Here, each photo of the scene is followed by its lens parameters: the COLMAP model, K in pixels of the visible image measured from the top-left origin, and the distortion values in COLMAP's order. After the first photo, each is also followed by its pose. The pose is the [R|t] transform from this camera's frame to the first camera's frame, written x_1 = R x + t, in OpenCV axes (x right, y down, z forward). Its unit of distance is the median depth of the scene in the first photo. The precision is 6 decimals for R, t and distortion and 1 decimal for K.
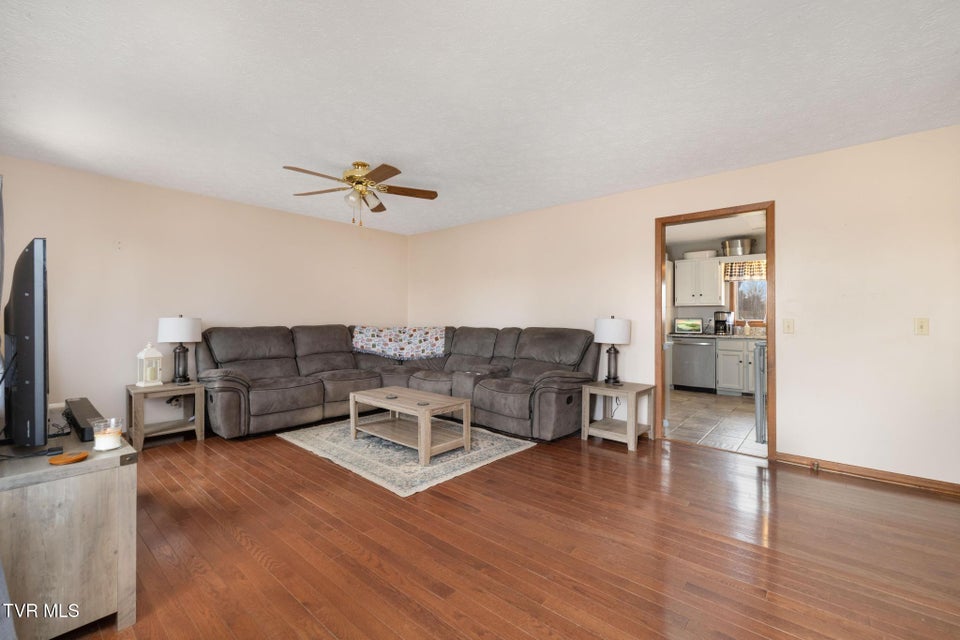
lens RADIAL K [[405.2, 0, 480.8], [0, 405.2, 317.9], [0, 0, 1]] dist [0.000021, -0.000046]
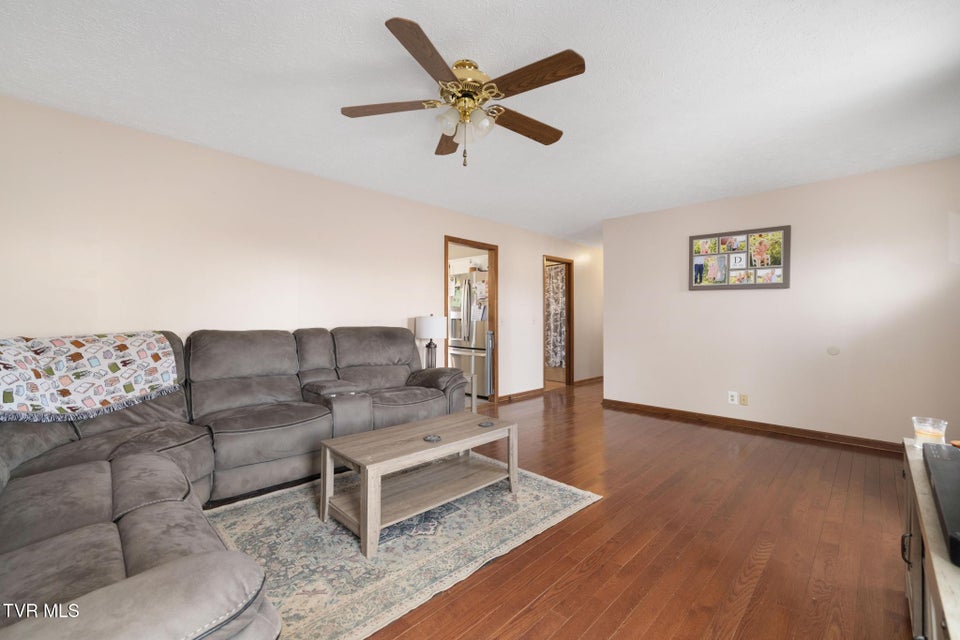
lens RADIAL K [[405.2, 0, 482.4], [0, 405.2, 317.0], [0, 0, 1]] dist [0.000021, -0.000046]
pose [[0.061308, 0.000539, 0.998119, -0.809285], [-0.005565, 0.999984, -0.000198, 0.002550], [-0.998103, -0.005543, 0.061310, 0.834179]]
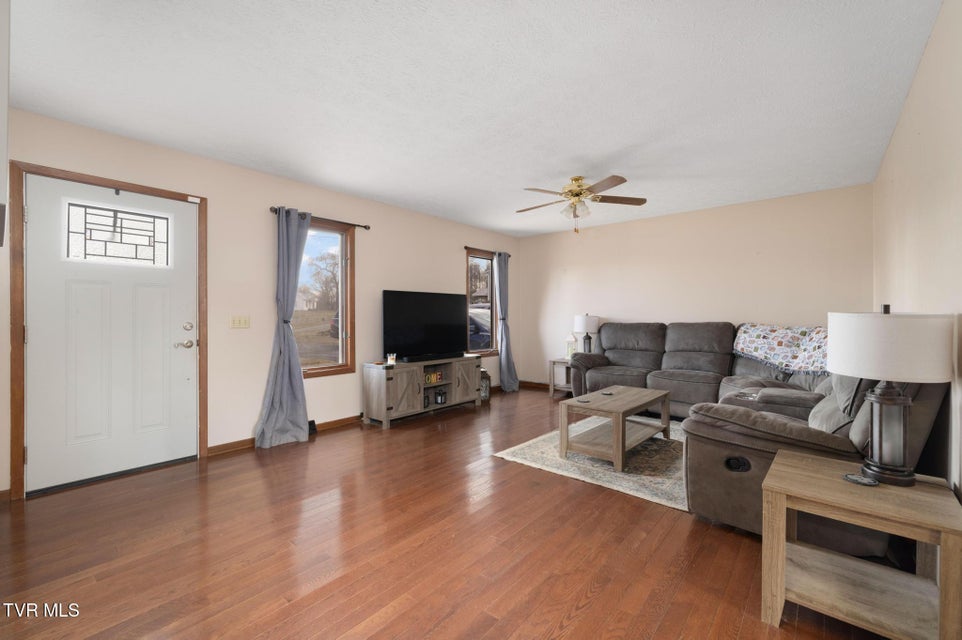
lens RADIAL K [[406.1, 0, 484.0], [0, 406.1, 320.0], [0, 0, 1]] dist [0.000021, -0.000046]
pose [[0.013684, 0.004882, -0.999894, 0.738885], [0.005798, 0.999971, 0.004962, 0.006722], [0.999890, -0.005866, 0.013655, 0.646127]]
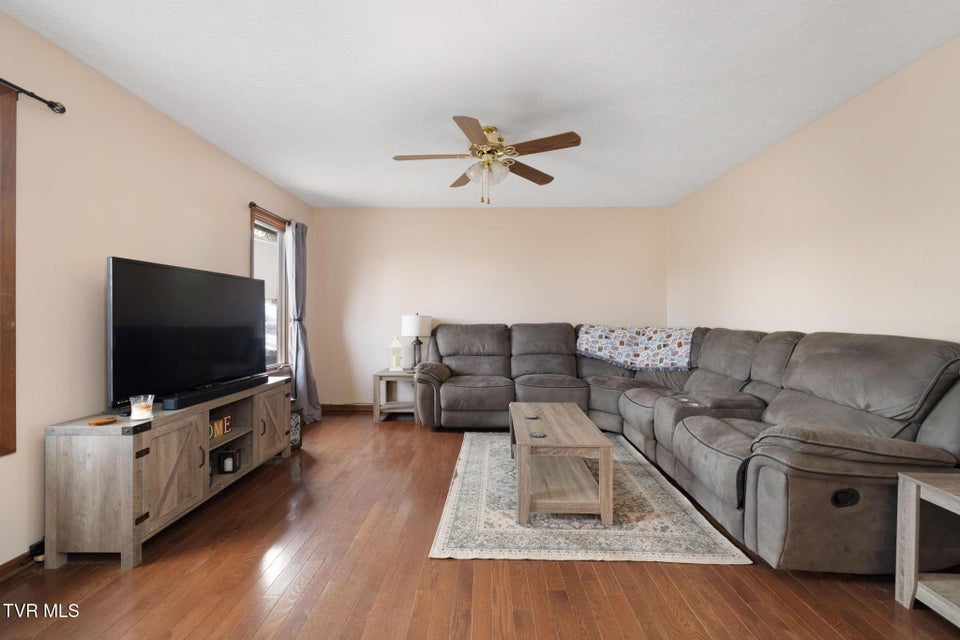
lens RADIAL K [[405.2, 0, 484.1], [0, 405.2, 317.9], [0, 0, 1]] dist [0.000021, -0.000046]
pose [[0.650536, 0.002325, -0.759471, 0.293271], [0.000990, 0.999992, 0.003909, 0.002969], [0.759474, -0.003294, 0.650529, 0.403917]]
